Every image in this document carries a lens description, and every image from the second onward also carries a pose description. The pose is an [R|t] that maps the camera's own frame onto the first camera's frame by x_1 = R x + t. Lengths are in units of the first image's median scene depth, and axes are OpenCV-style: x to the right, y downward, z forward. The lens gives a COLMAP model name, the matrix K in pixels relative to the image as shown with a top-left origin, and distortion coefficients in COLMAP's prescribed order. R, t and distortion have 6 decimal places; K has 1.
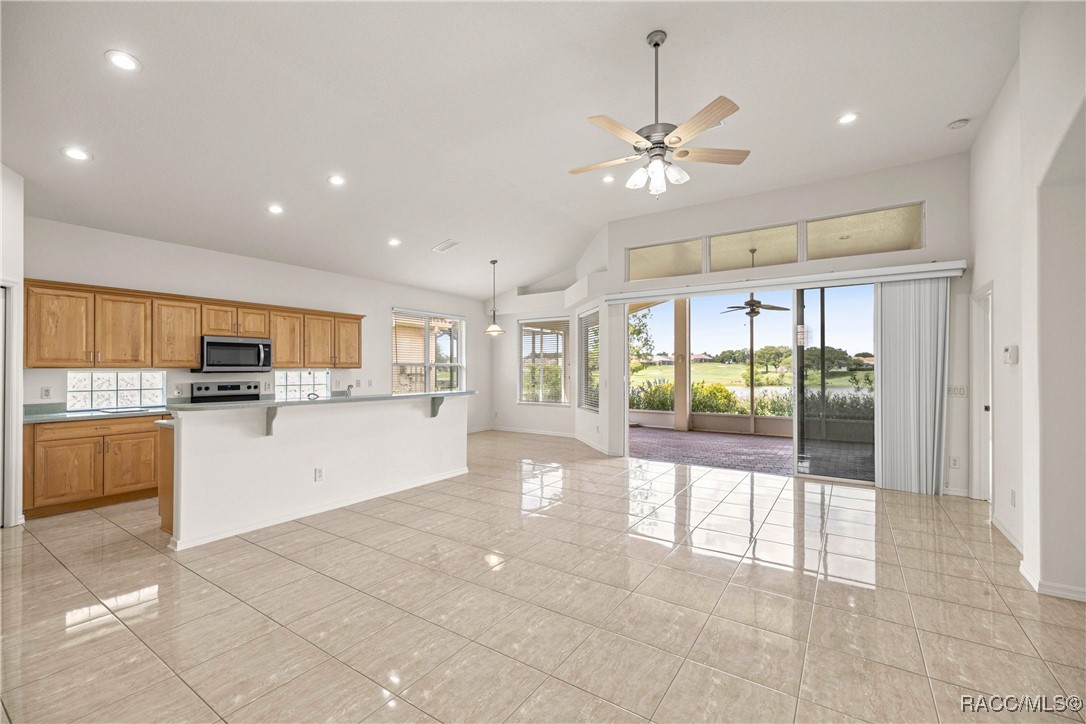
lens RADIAL K [[457.0, 0, 543.5], [0, 457.0, 365.6], [0, 0, 1]] dist [-0.000676, -0.000213]
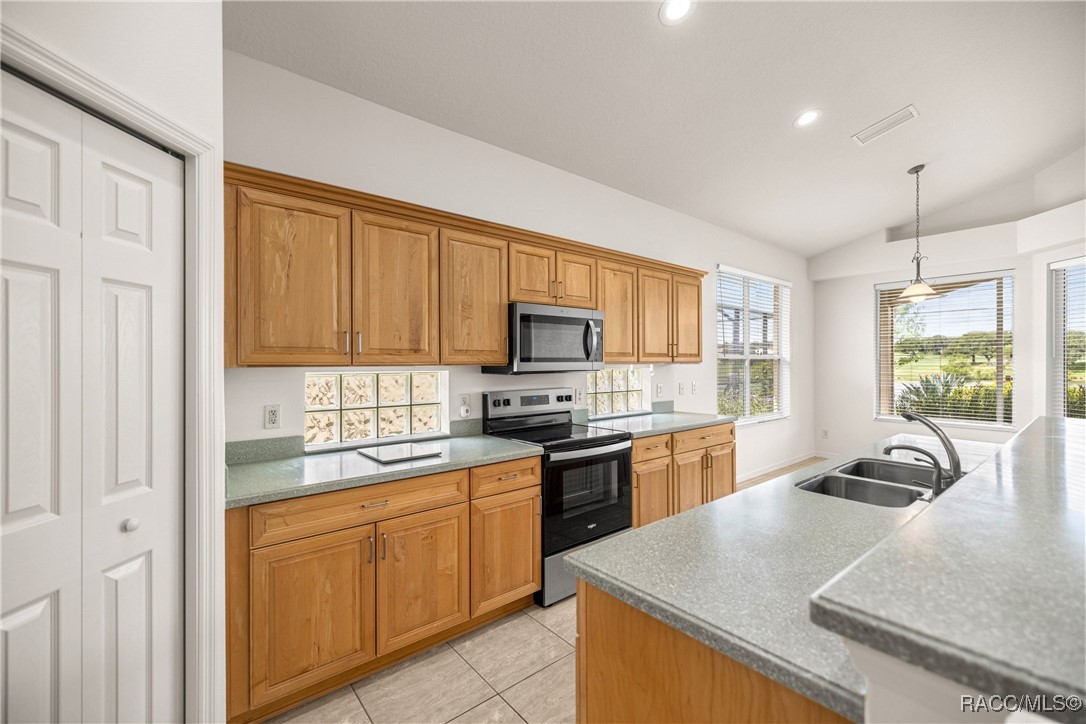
lens RADIAL K [[452.9, 0, 543.0], [0, 452.9, 362.0], [0, 0, 1]] dist [0.000321, -0.000029]
pose [[0.957979, 0.000901, -0.286838, -0.551443], [0.002051, 0.999948, 0.009992, -0.003034], [0.286832, -0.010160, 0.957927, 0.508240]]
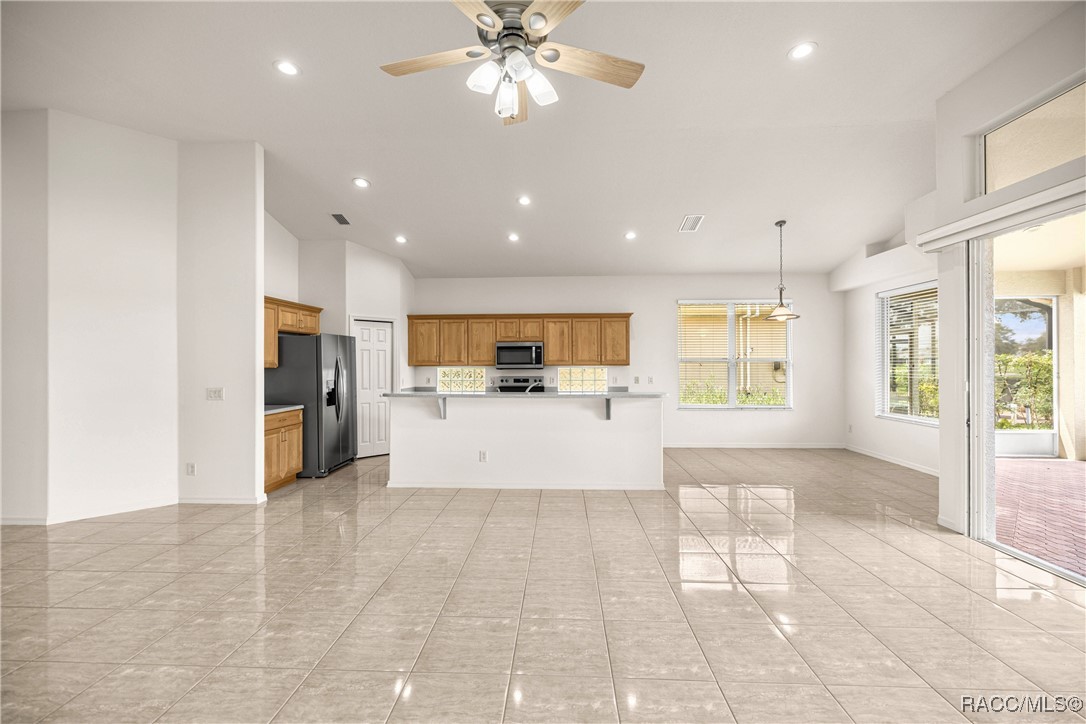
lens RADIAL K [[457.0, 0, 543.5], [0, 457.0, 365.6], [0, 0, 1]] dist [-0.000676, -0.000213]
pose [[0.519332, 0.004053, -0.854563, 0.477111], [0.011539, 0.999864, 0.011754, -0.009692], [0.854495, -0.015965, 0.519215, 0.401323]]
